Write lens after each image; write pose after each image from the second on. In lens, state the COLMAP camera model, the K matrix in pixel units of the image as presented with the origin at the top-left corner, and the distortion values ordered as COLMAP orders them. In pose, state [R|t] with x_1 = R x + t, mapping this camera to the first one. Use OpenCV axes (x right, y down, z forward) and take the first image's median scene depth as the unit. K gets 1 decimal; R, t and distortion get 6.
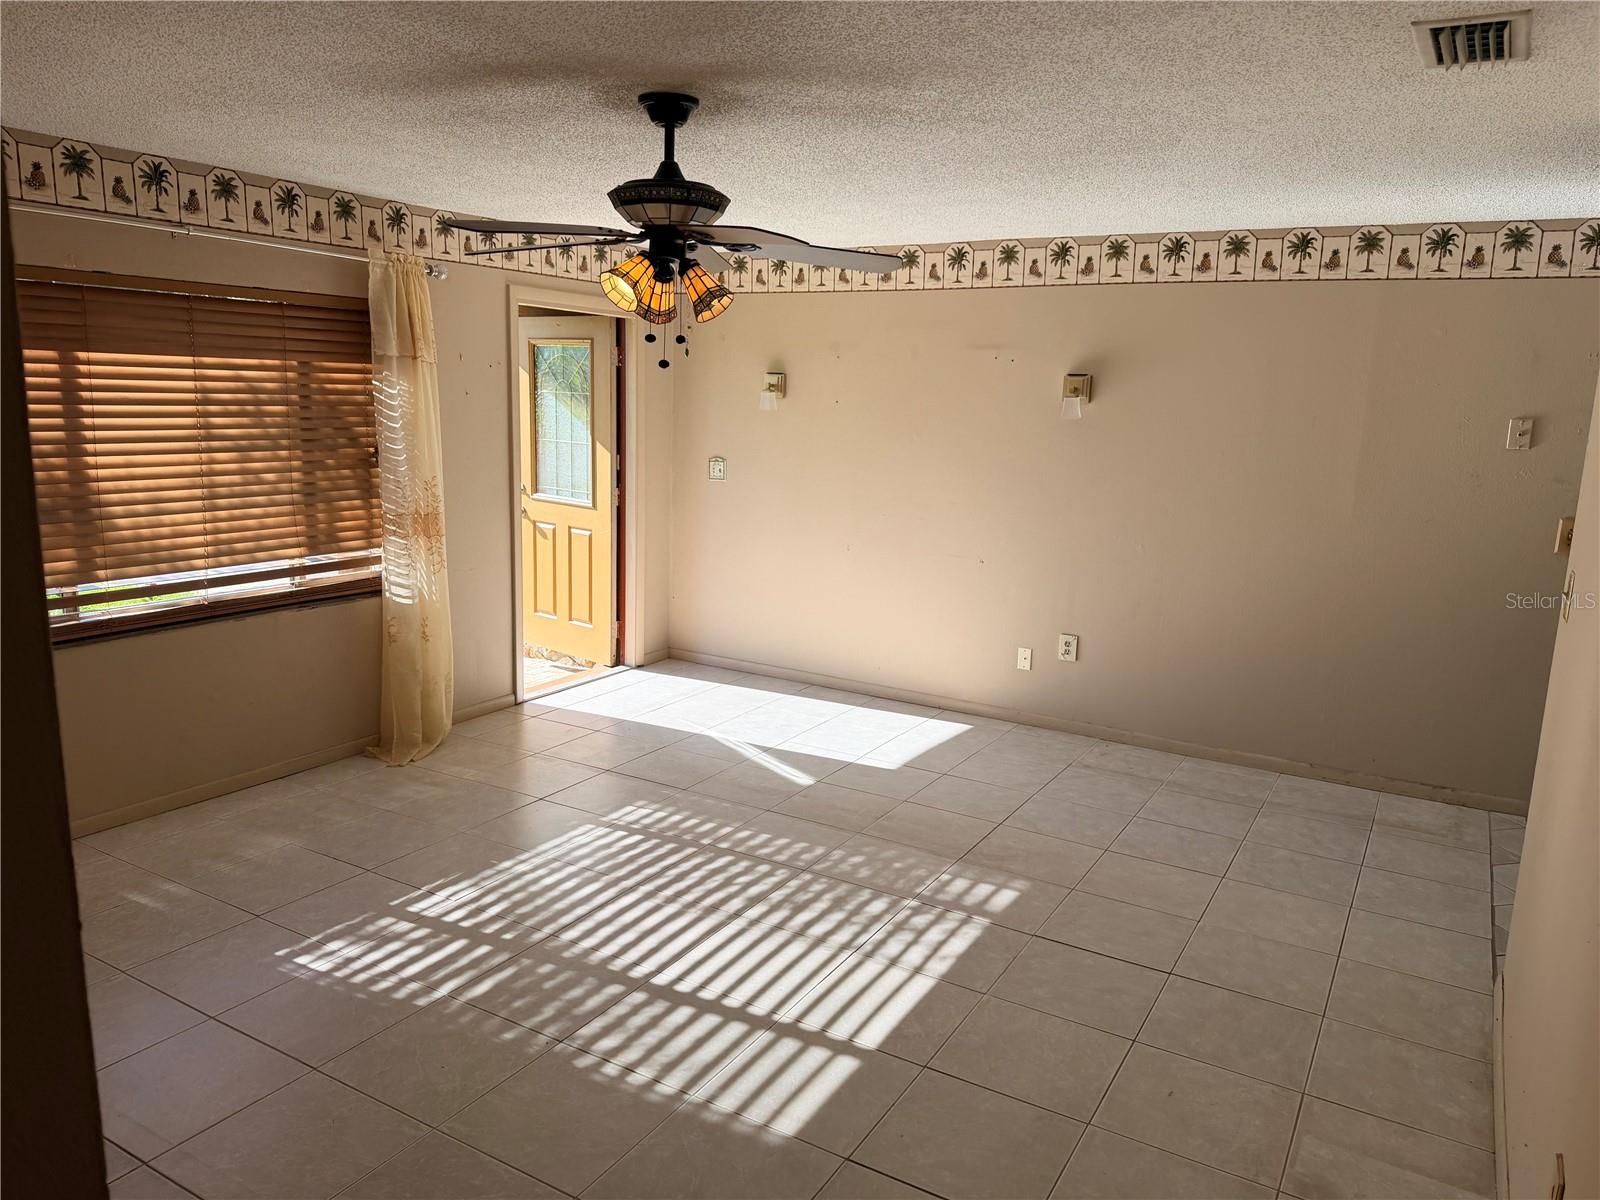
lens RADIAL K [[1118.2, 0, 797.3], [0, 1118.2, 608.3], [0, 0, 1]] dist [0.117457, -0.193858]
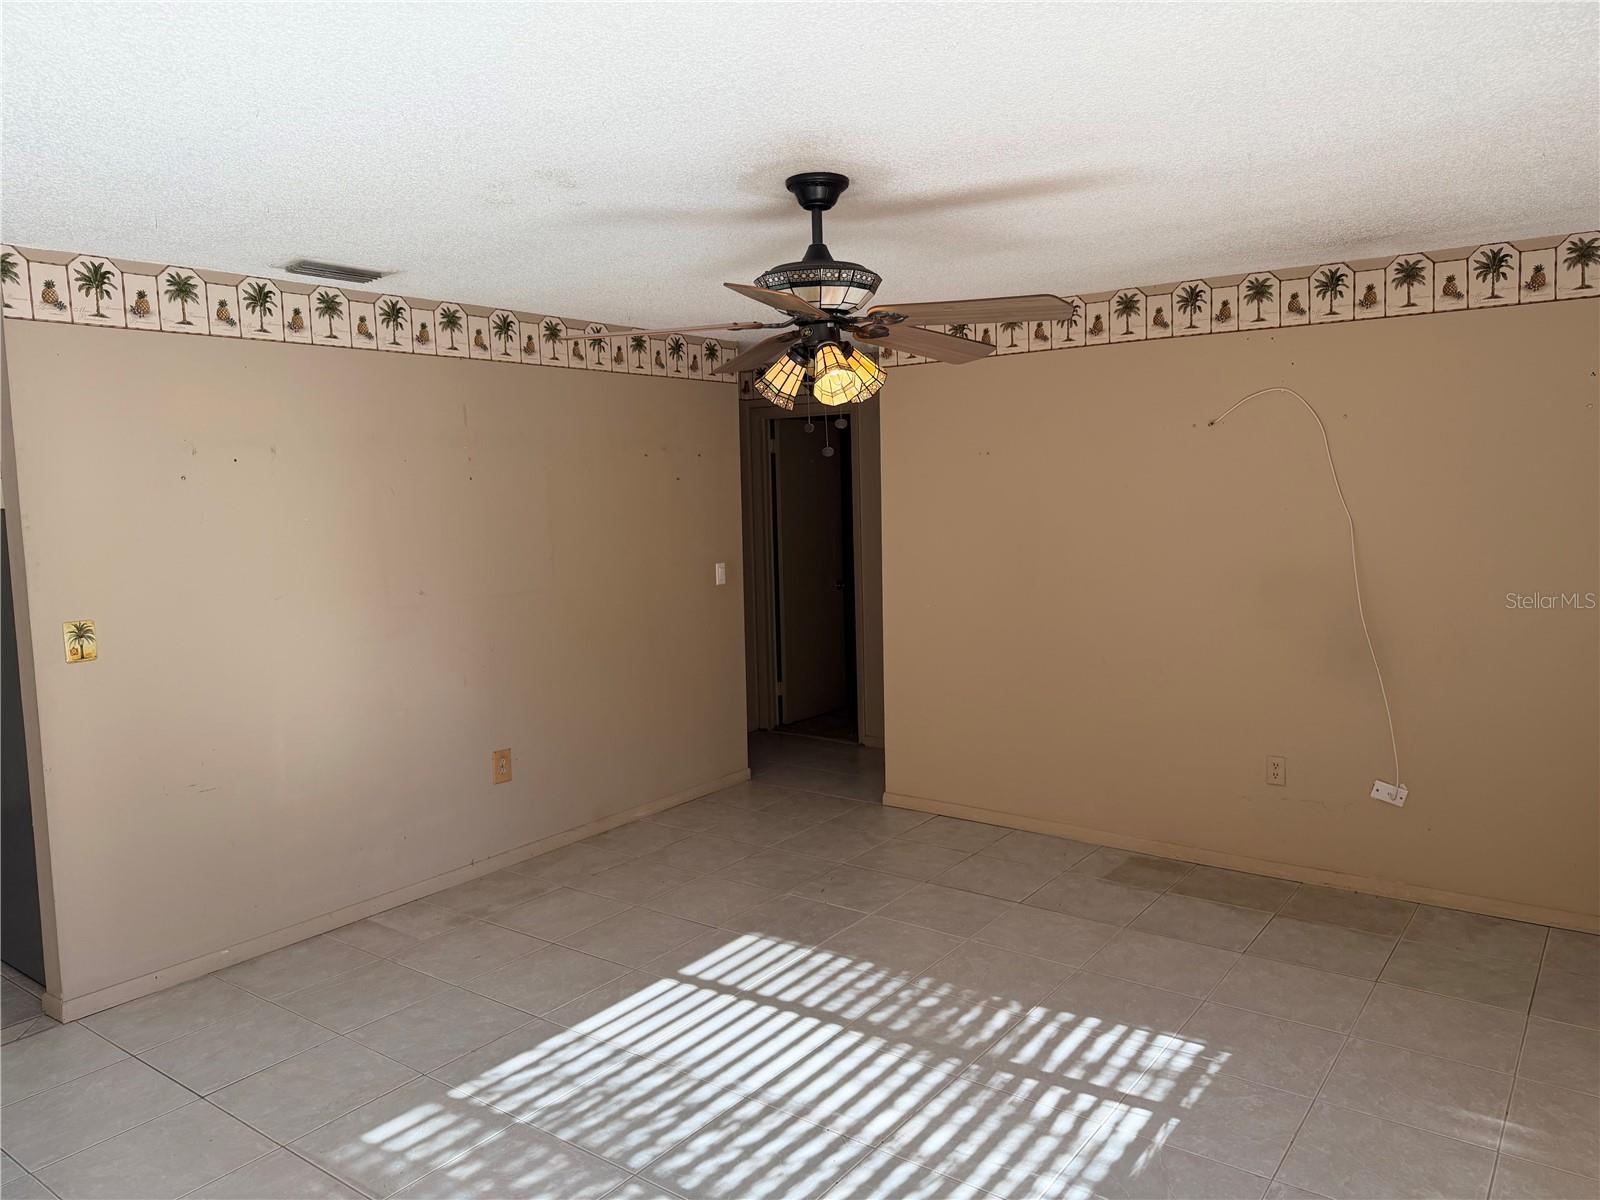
lens RADIAL K [[1120.1, 0, 809.0], [0, 1120.1, 605.5], [0, 0, 1]] dist [0.090863, -0.162265]
pose [[-0.994443, -0.016484, 0.103981, -0.169520], [0.014907, 0.955670, 0.294062, -0.300888], [-0.104219, 0.293977, -0.950113, 1.585279]]
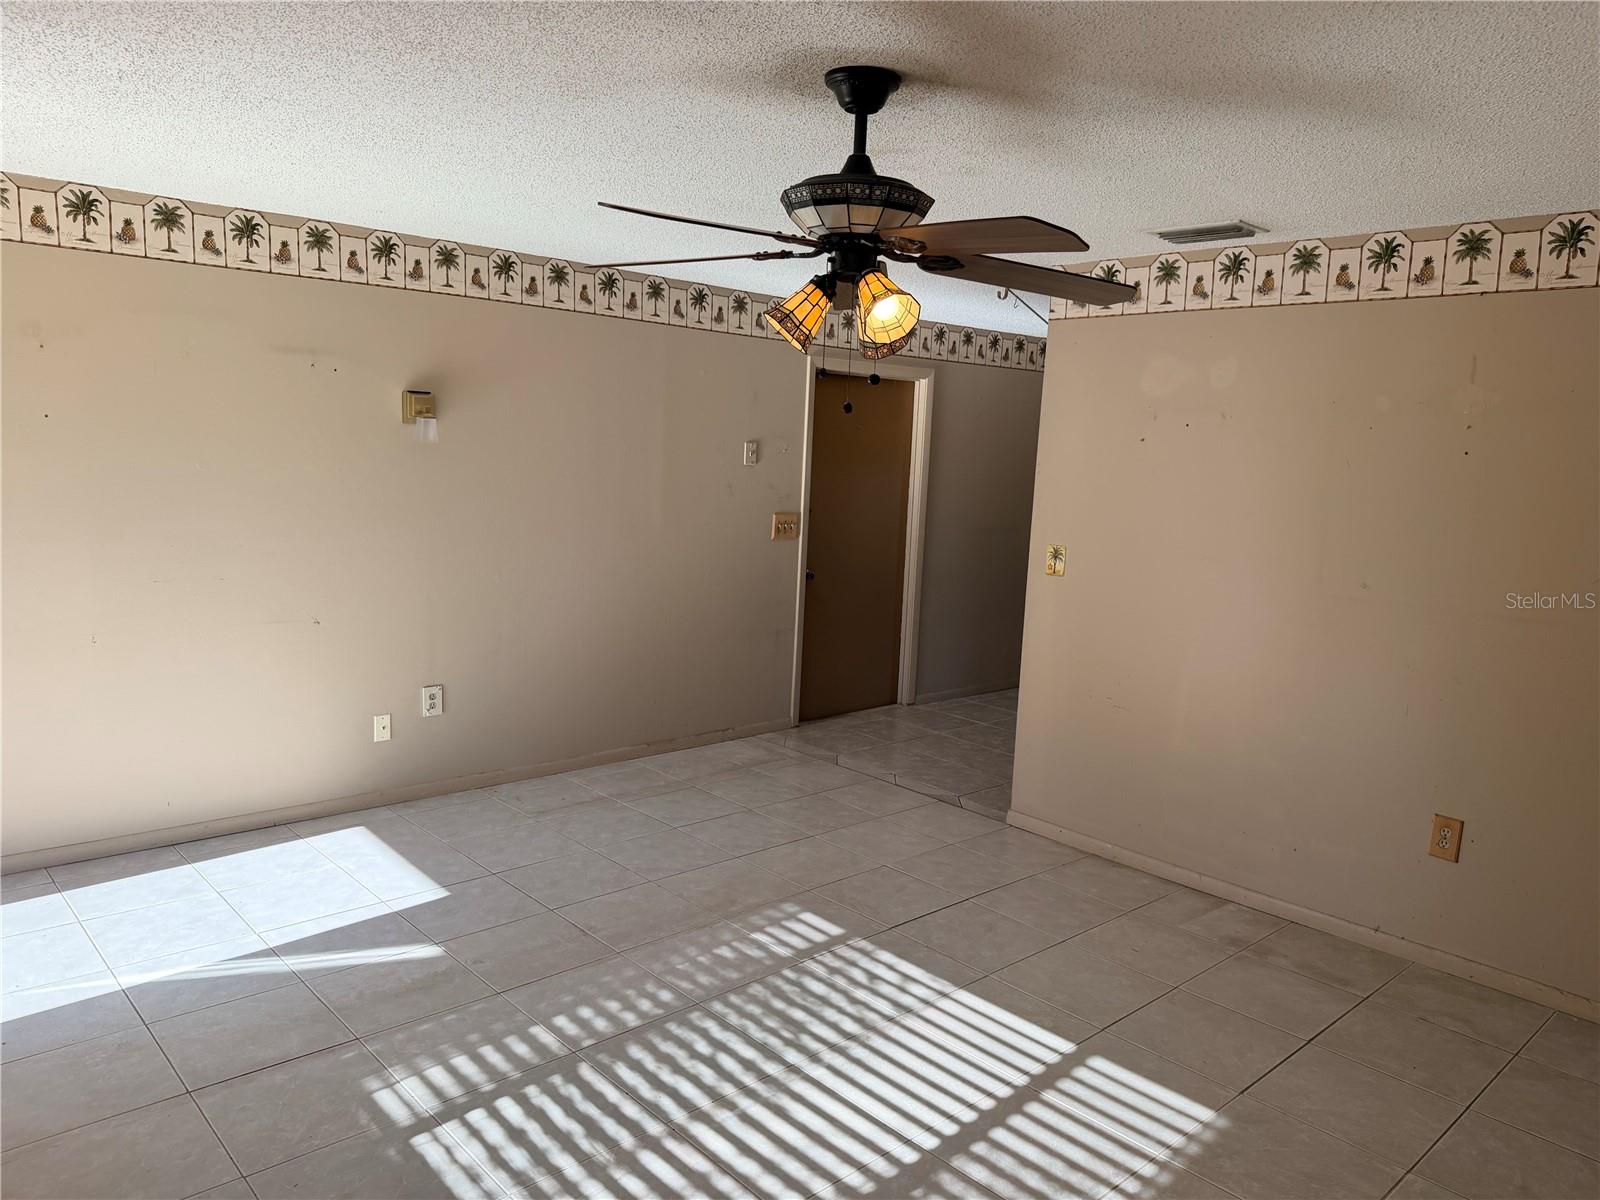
lens RADIAL K [[1118.2, 0, 797.3], [0, 1118.2, 608.3], [0, 0, 1]] dist [0.117457, -0.193858]
pose [[0.292151, -0.158149, 0.943206, -0.737790], [0.149356, 0.981677, 0.118337, -0.145243], [-0.944638, 0.106301, 0.310418, 0.662332]]
